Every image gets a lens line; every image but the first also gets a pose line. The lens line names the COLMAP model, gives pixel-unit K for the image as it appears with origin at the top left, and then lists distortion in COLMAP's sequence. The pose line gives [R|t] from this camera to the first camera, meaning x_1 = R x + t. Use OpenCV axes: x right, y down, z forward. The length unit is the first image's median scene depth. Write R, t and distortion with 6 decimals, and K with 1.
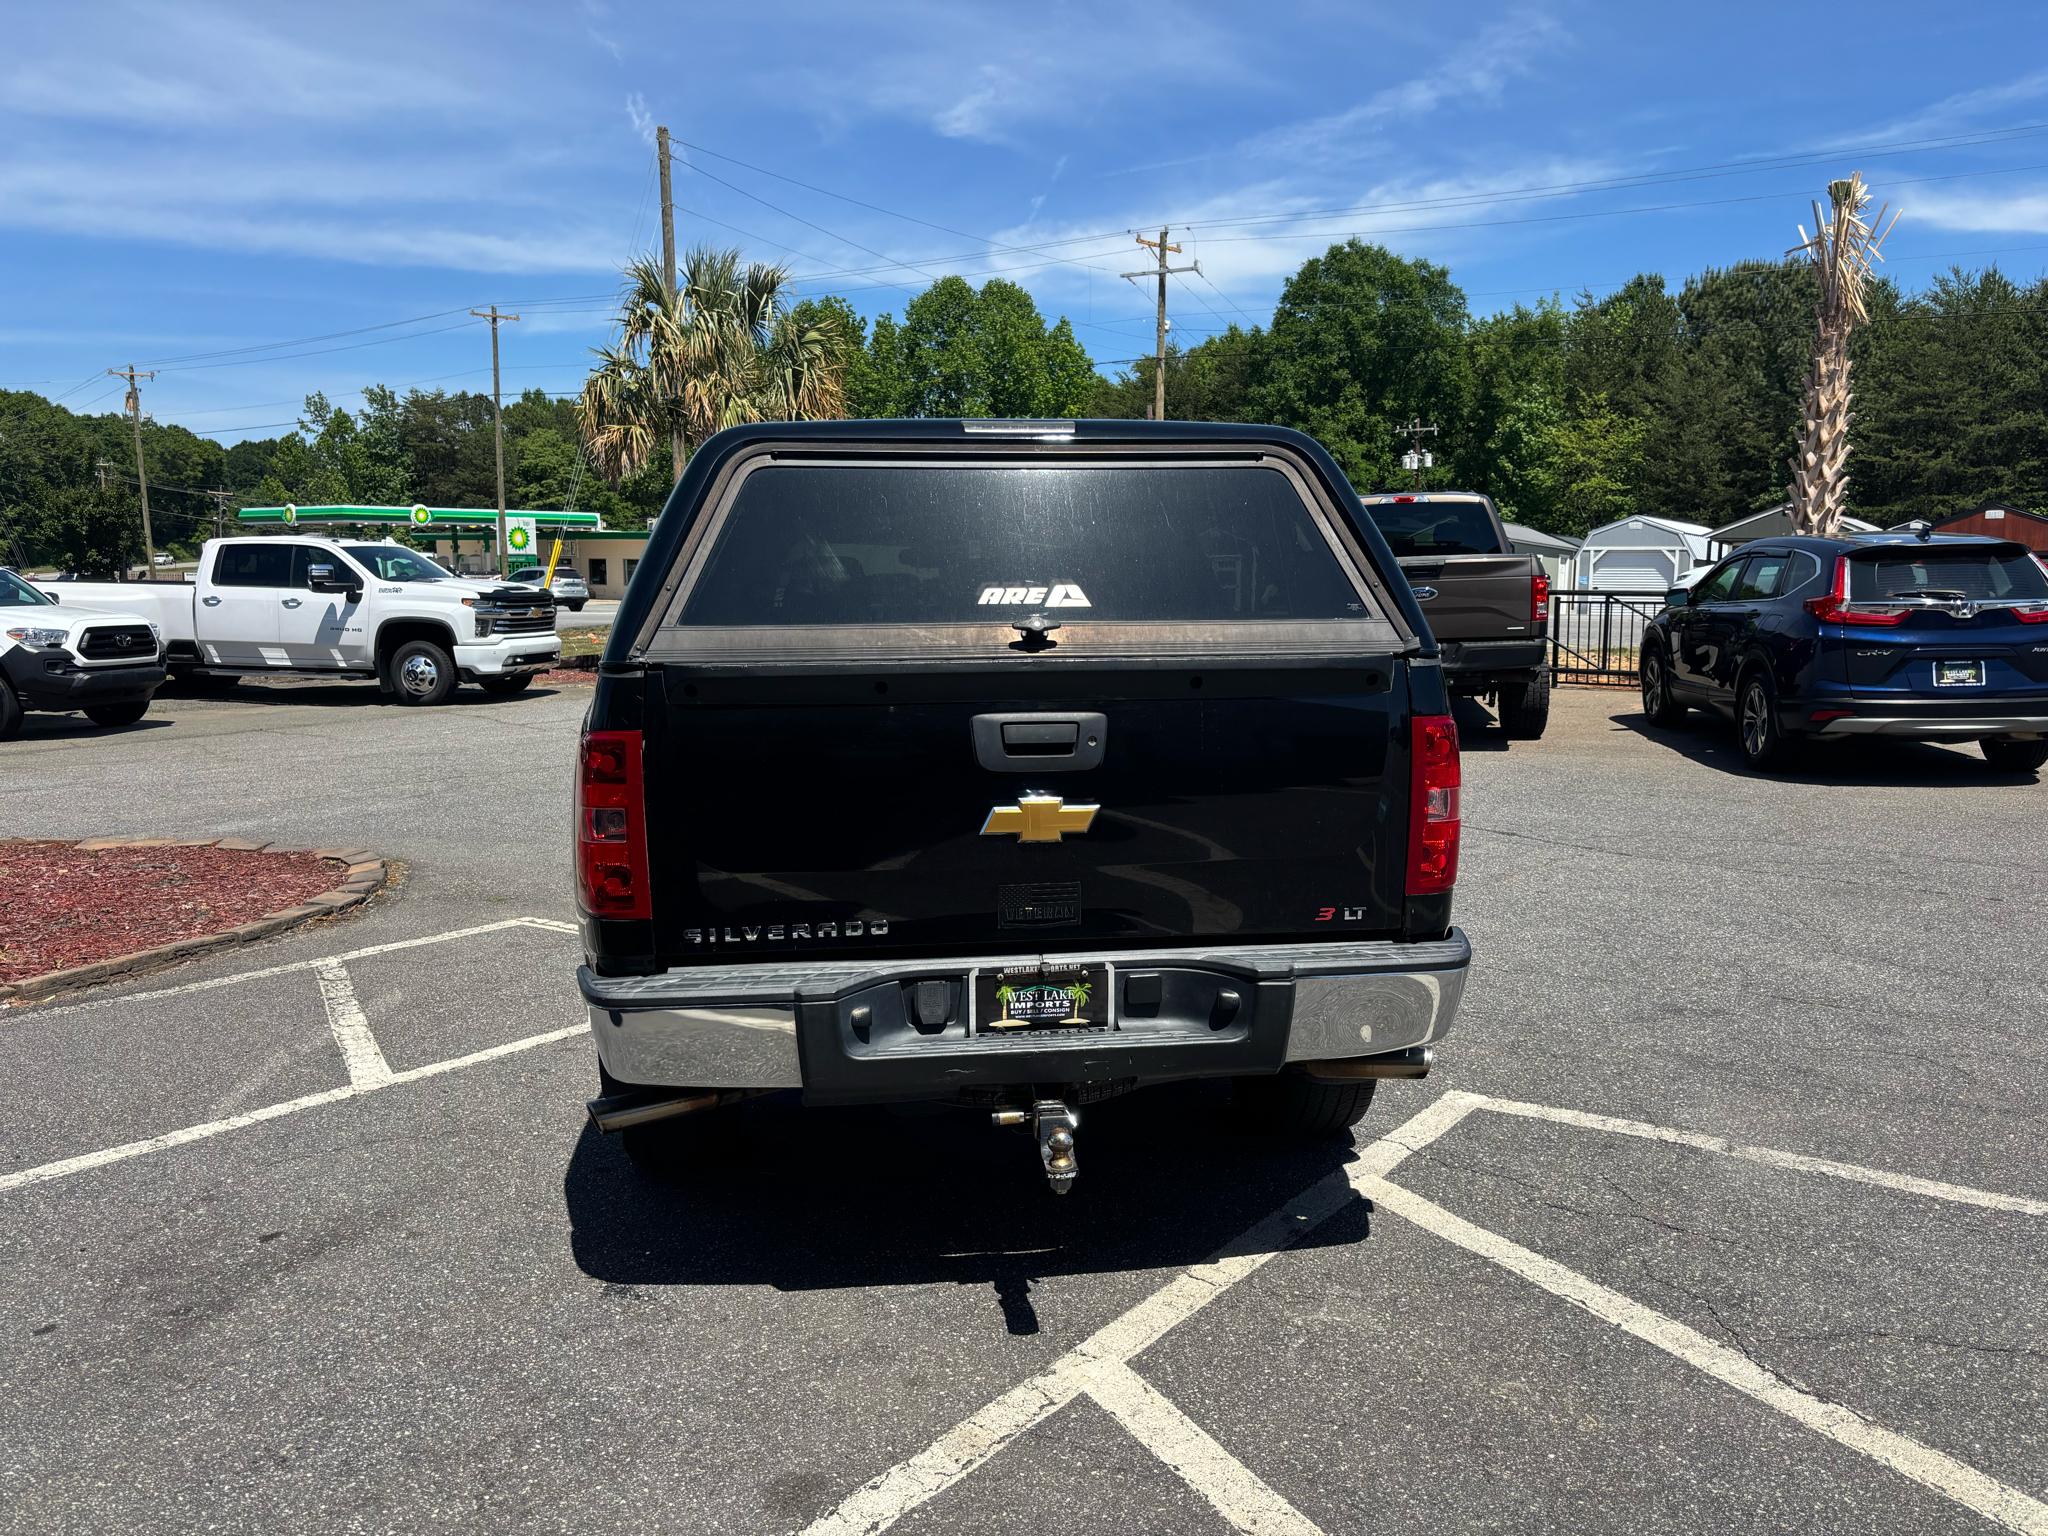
lens RADIAL K [[1554.2, 0, 1039.1], [0, 1554.2, 764.4], [0, 0, 1]] dist [0.040711, -0.044818]
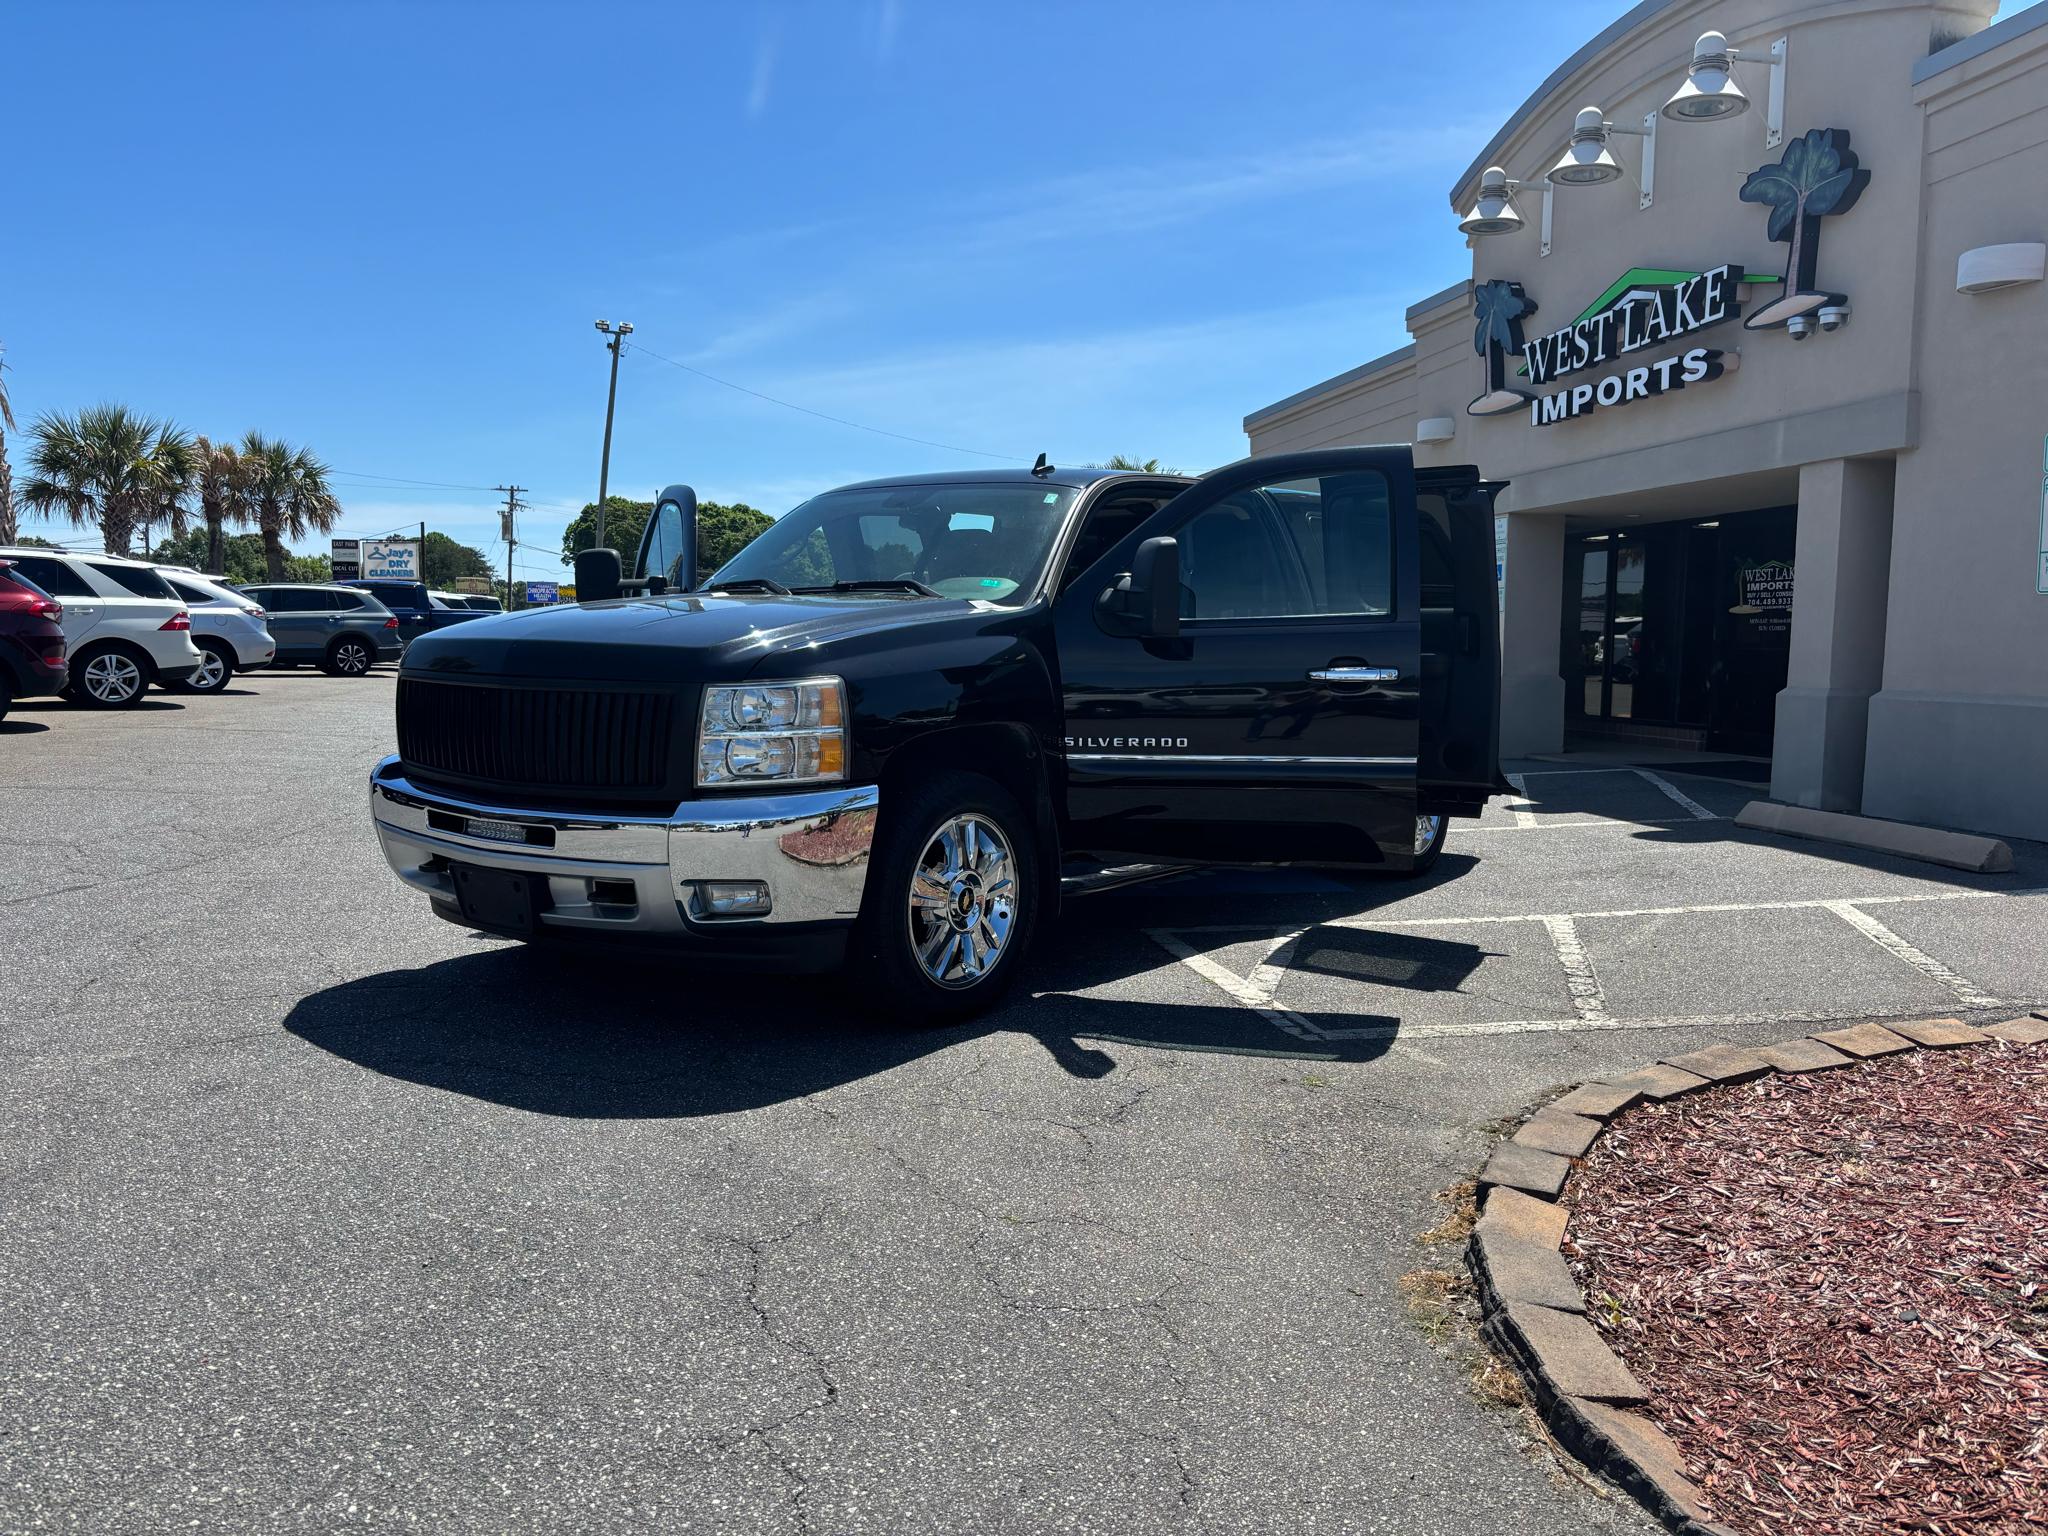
lens RADIAL K [[1554.2, 0, 1043.2], [0, 1554.2, 774.5], [0, 0, 1]] dist [0.040711, -0.044818]
pose [[-0.735172, -0.066585, 0.674603, -0.268122], [0.074671, 0.981154, 0.178218, -0.053528], [-0.673756, 0.181394, -0.716345, 0.600528]]
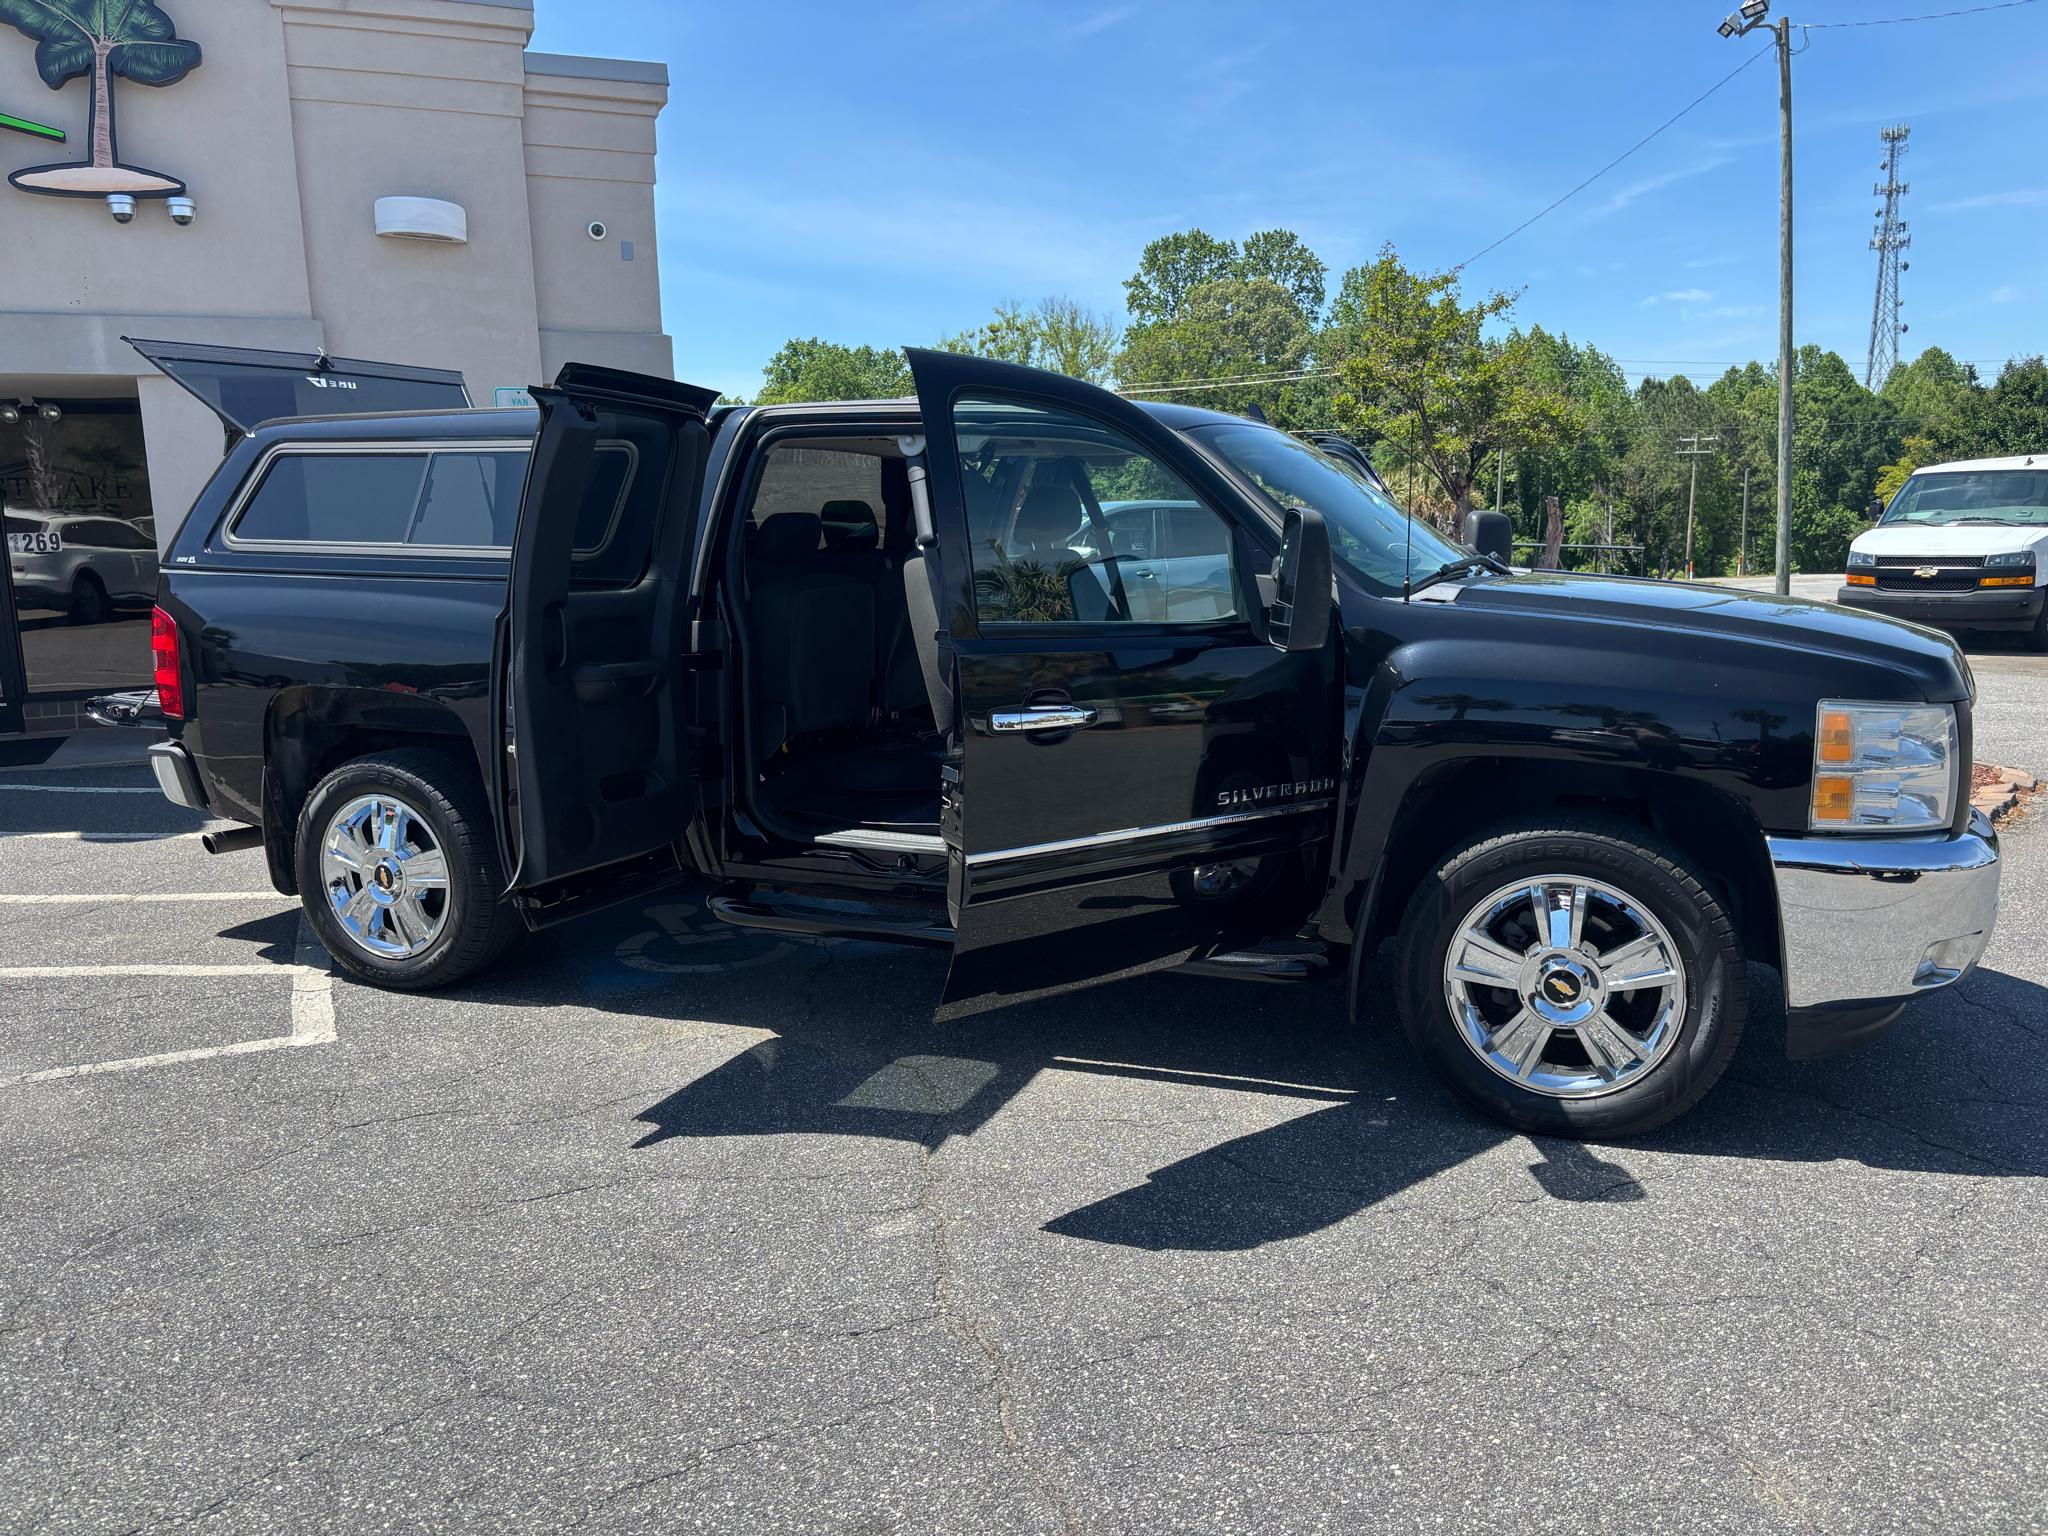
lens RADIAL K [[1554.2, 0, 1038.9], [0, 1554.2, 772.6], [0, 0, 1]] dist [0.040711, -0.044818]
pose [[-0.488487, 0.153773, -0.858915, 0.225499], [-0.089565, 0.970314, 0.224655, -0.056454], [0.867962, 0.186669, -0.460213, 0.468986]]
